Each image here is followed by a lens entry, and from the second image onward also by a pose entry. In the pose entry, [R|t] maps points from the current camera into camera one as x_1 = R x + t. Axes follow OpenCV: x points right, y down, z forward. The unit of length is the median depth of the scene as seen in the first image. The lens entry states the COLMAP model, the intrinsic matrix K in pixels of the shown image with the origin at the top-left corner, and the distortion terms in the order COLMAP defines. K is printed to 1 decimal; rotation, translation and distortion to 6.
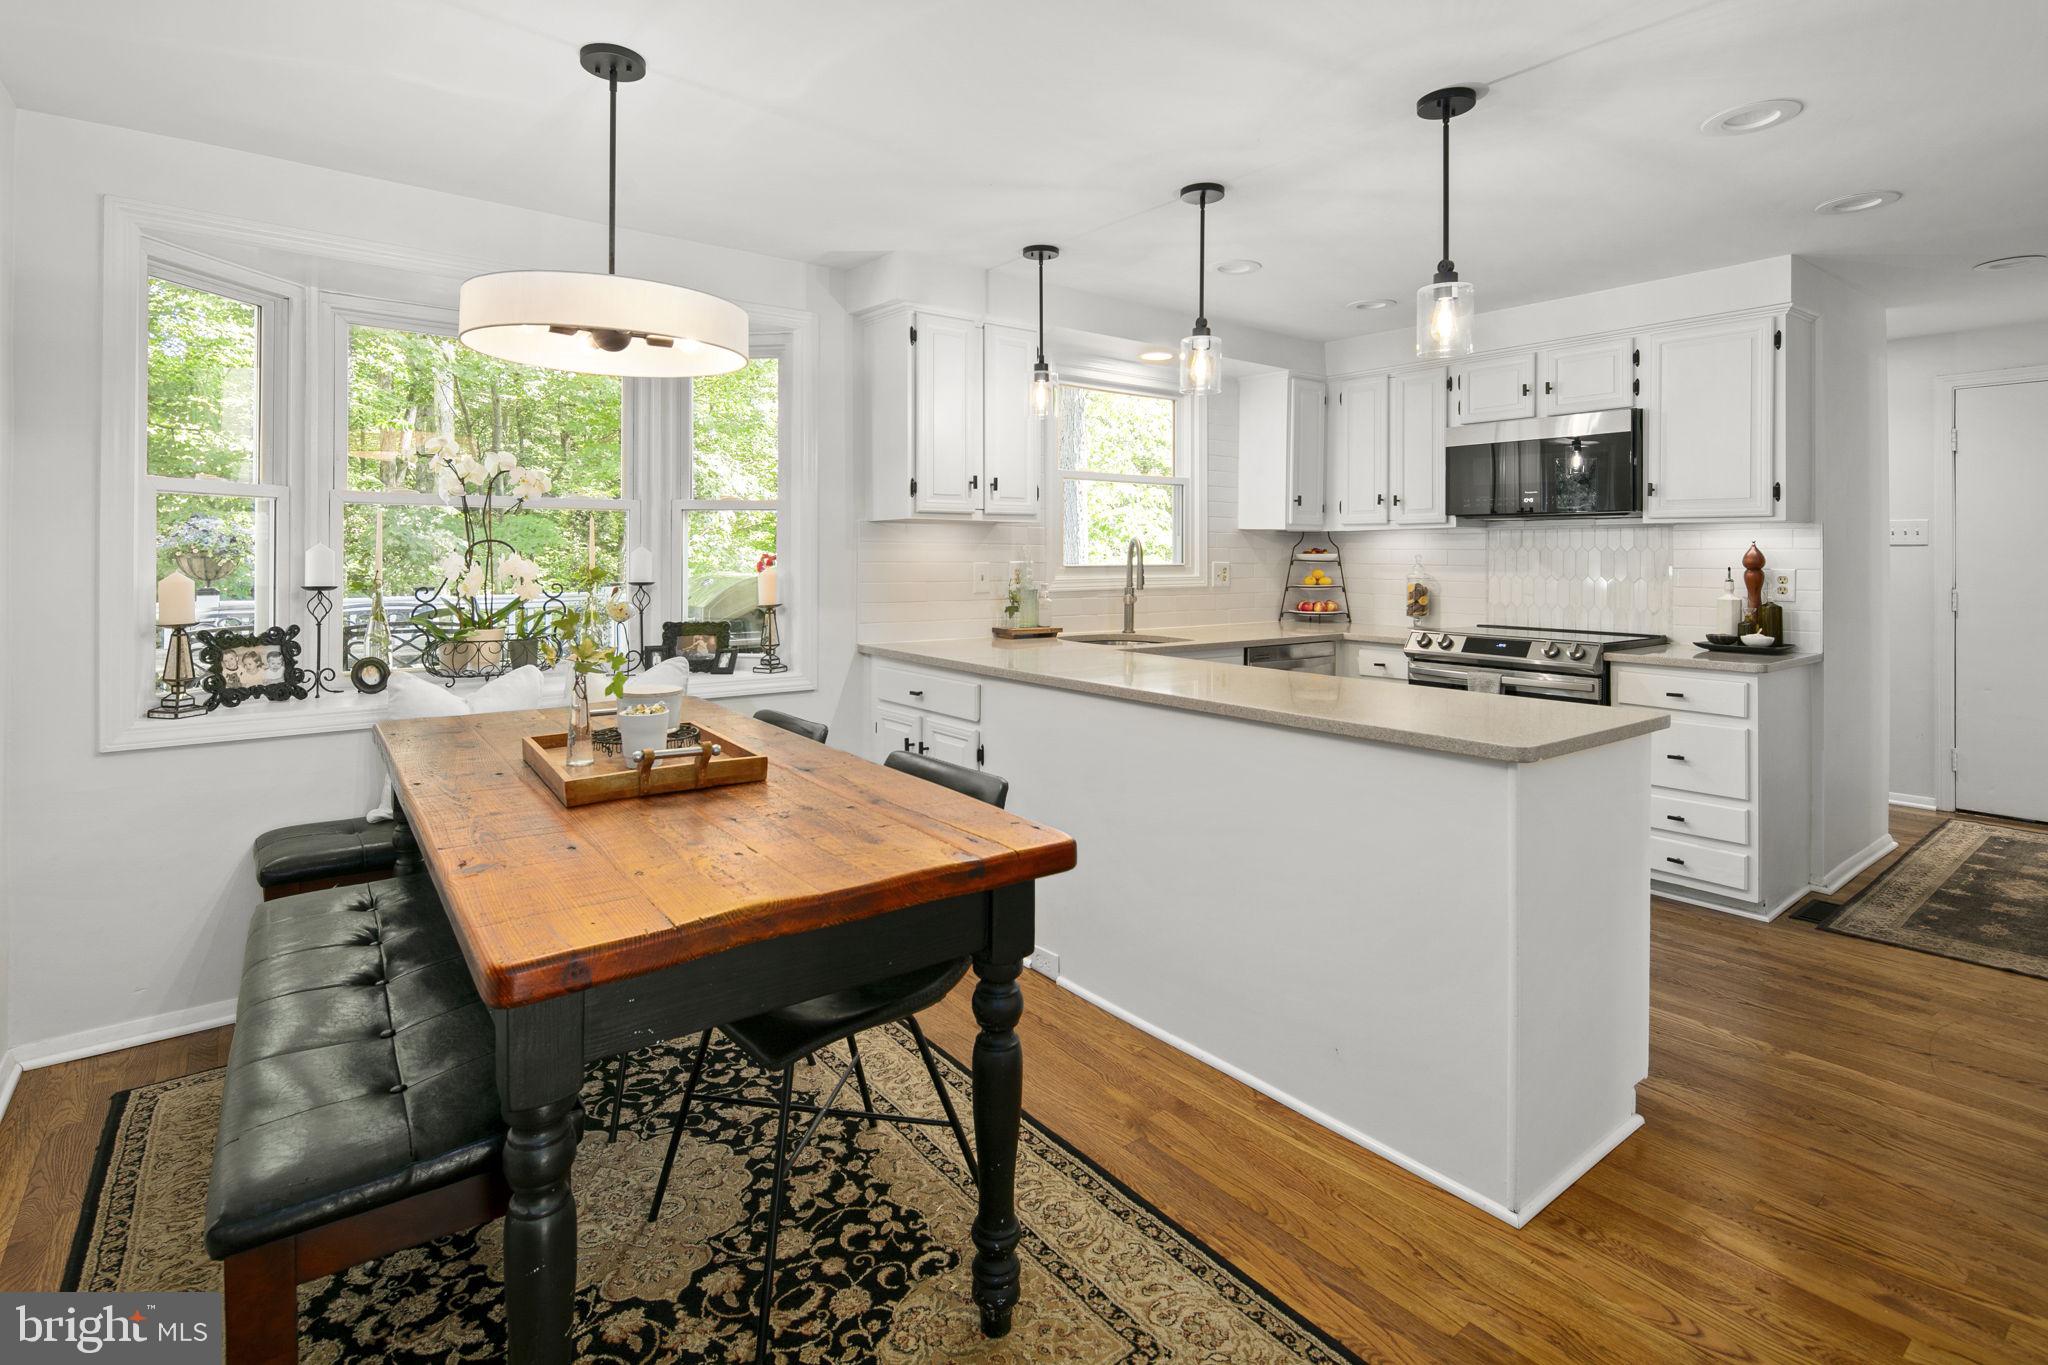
lens RADIAL K [[988.2, 0, 1016.5], [0, 988.2, 551.3], [0, 0, 1]] dist [0.000661, -0.001905]
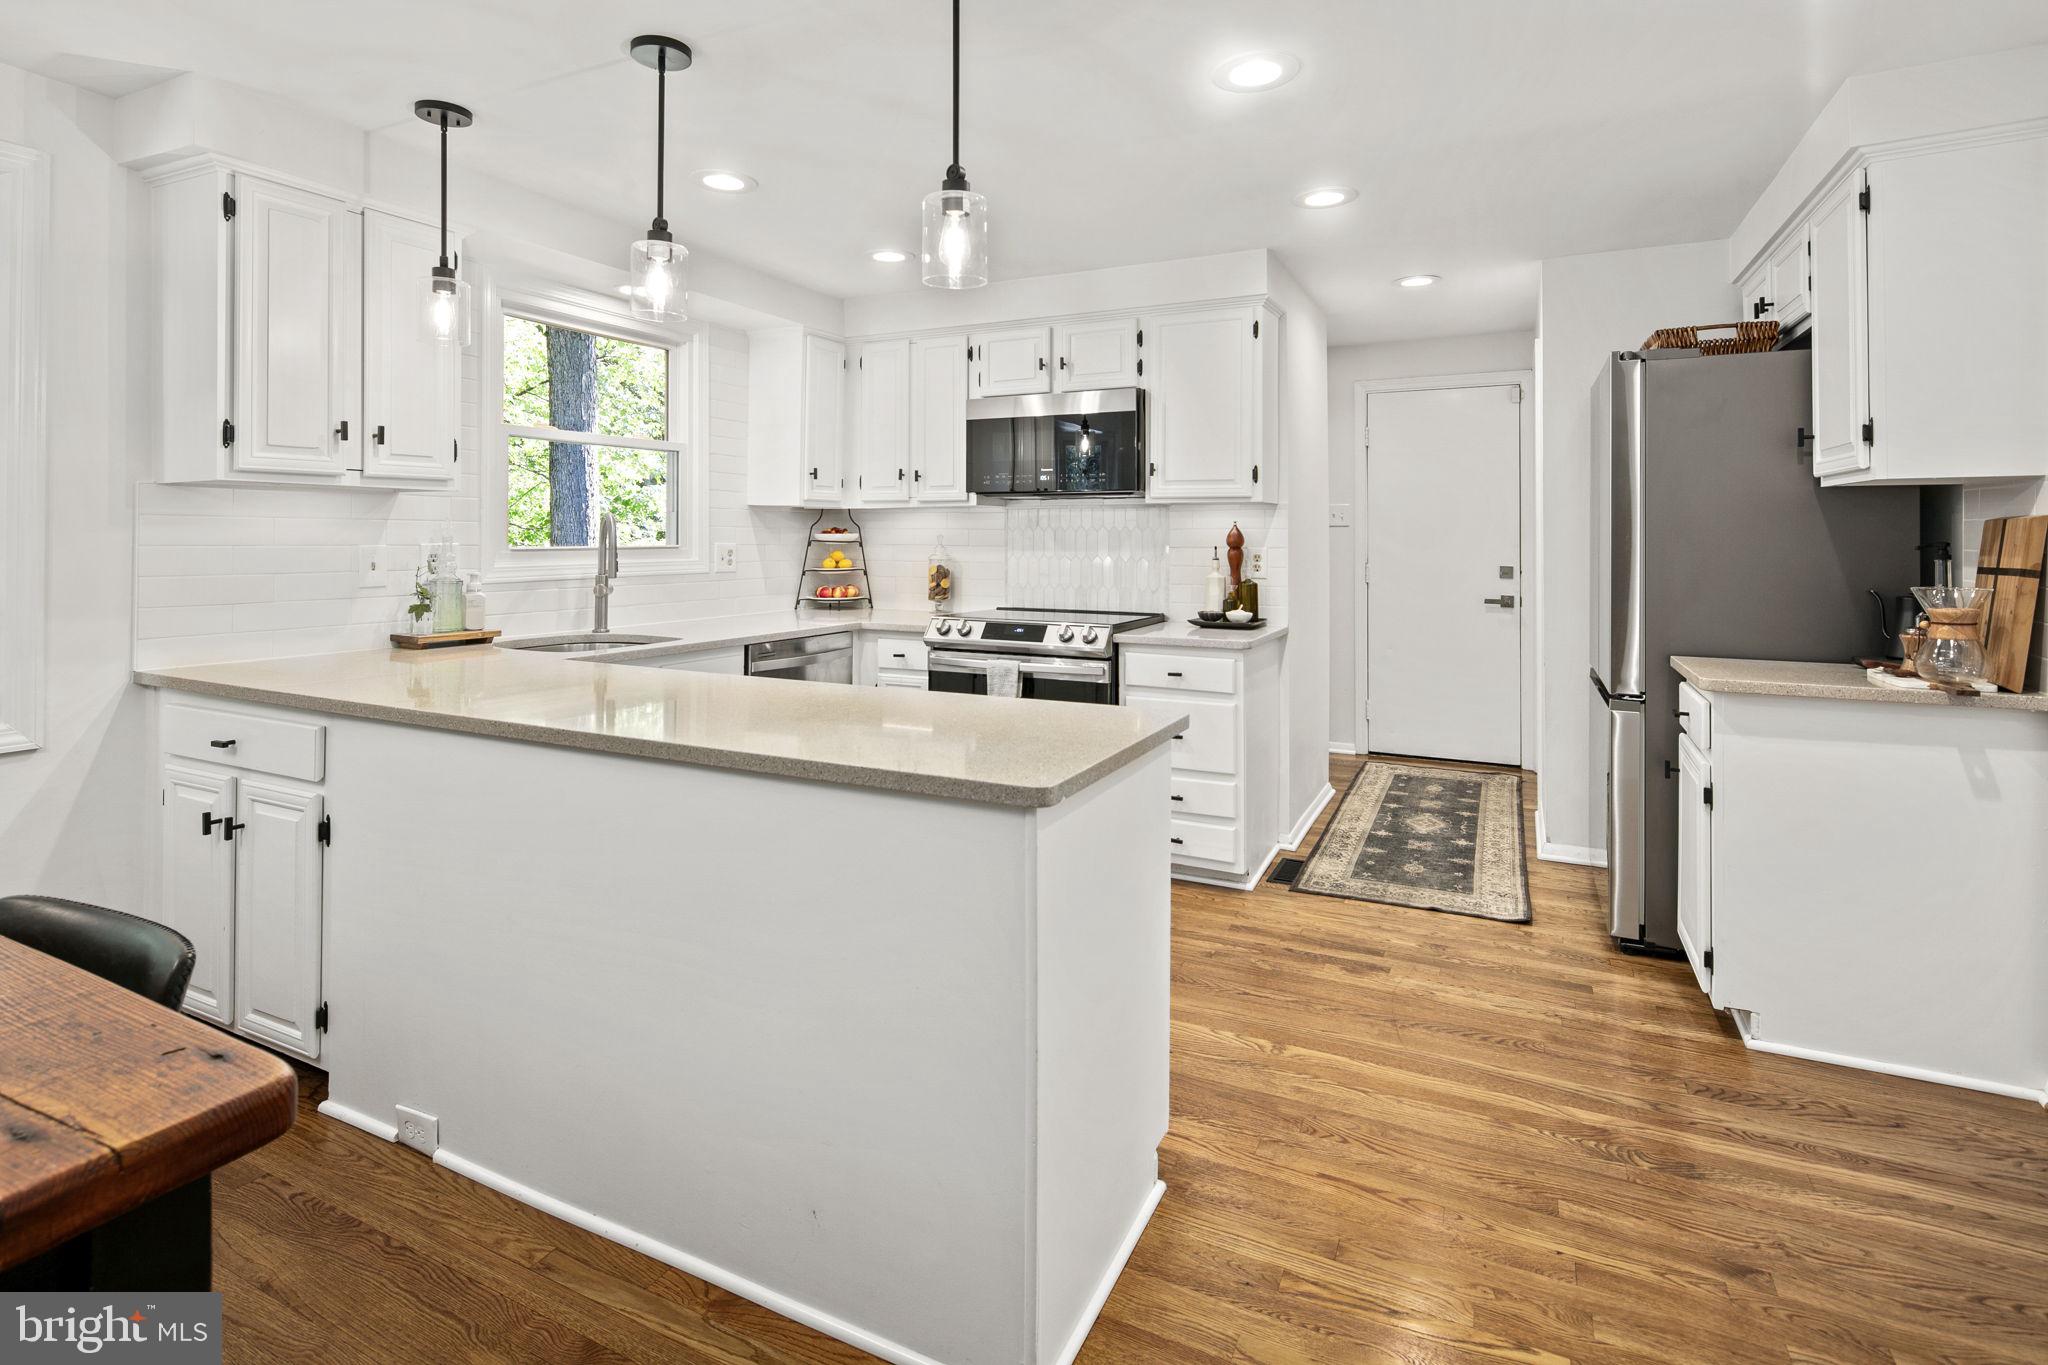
lens RADIAL K [[990.9, 0, 1013.4], [0, 990.9, 534.9], [0, 0, 1]] dist [0.001499, -0.000921]
pose [[0.900787, -0.000432, 0.434260, 0.076396], [-0.000665, 0.999997, 0.002374, 0.001944], [-0.434260, -0.002427, 0.900784, 0.153444]]
